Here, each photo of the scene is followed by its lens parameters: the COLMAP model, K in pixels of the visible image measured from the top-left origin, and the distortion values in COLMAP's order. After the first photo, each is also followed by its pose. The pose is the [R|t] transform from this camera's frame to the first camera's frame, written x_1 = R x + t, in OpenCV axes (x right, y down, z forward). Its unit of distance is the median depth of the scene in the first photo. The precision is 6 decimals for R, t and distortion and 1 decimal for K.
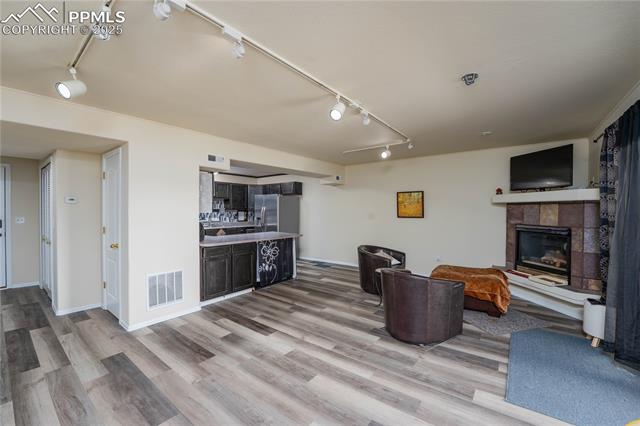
lens RADIAL K [[264.5, 0, 320.0], [0, 264.5, 213.0], [0, 0, 1]] dist [-0.025395, -0.000007]
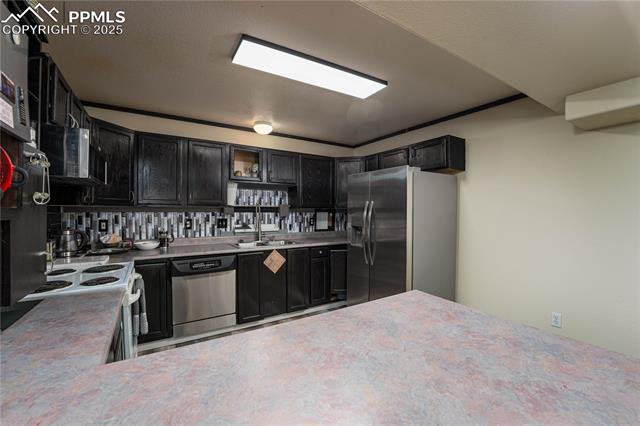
lens RADIAL K [[264.5, 0, 320.0], [0, 264.5, 213.0], [0, 0, 1]] dist [-0.025395, -0.000007]
pose [[0.941747, 0.004430, -0.336292, -0.263591], [-0.004753, 0.999989, -0.000138, -0.006414], [0.336288, 0.001729, 0.941758, 1.045619]]
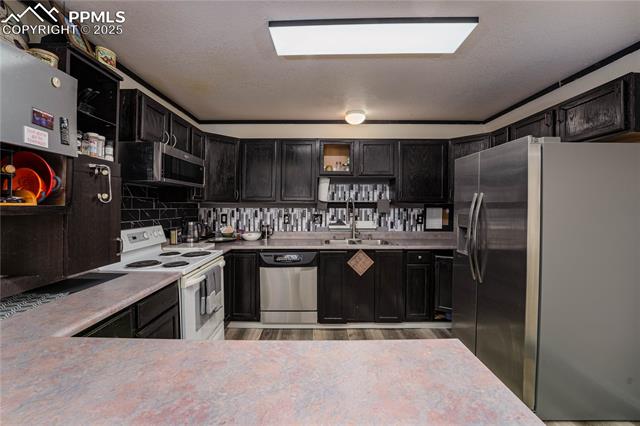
lens RADIAL K [[267.0, 0, 319.8], [0, 267.0, 206.9], [0, 0, 1]] dist [-0.027199, 0.000219]
pose [[0.615579, 0.002241, -0.788072, -0.157990], [-0.006629, 0.999975, -0.002334, -0.008842], [0.788047, 0.006661, 0.615579, 1.210841]]
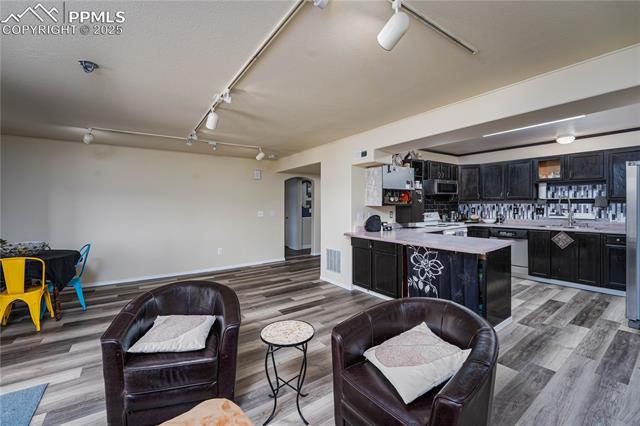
lens RADIAL K [[273.2, 0, 315.5], [0, 273.2, 203.3], [0, 0, 1]] dist [-0.020929, 0.000148]
pose [[-0.306604, 0.000410, -0.951837, 0.670115], [0.002707, 0.999996, -0.000441, -0.010853], [0.951833, -0.002712, -0.306604, 1.126825]]
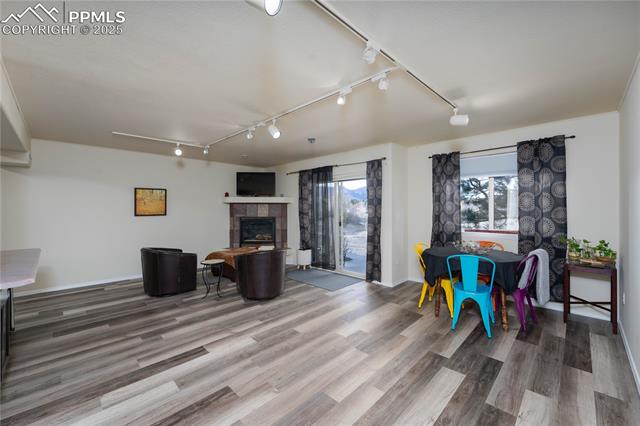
lens RADIAL K [[260.6, 0, 320.0], [0, 260.6, 213.0], [0, 0, 1]] dist [0.001081, 0.000040]
pose [[0.116701, -0.018430, 0.992996, -0.734716], [0.012627, 0.999775, 0.017071, -0.000646], [-0.993087, 0.010547, 0.116908, 0.390531]]
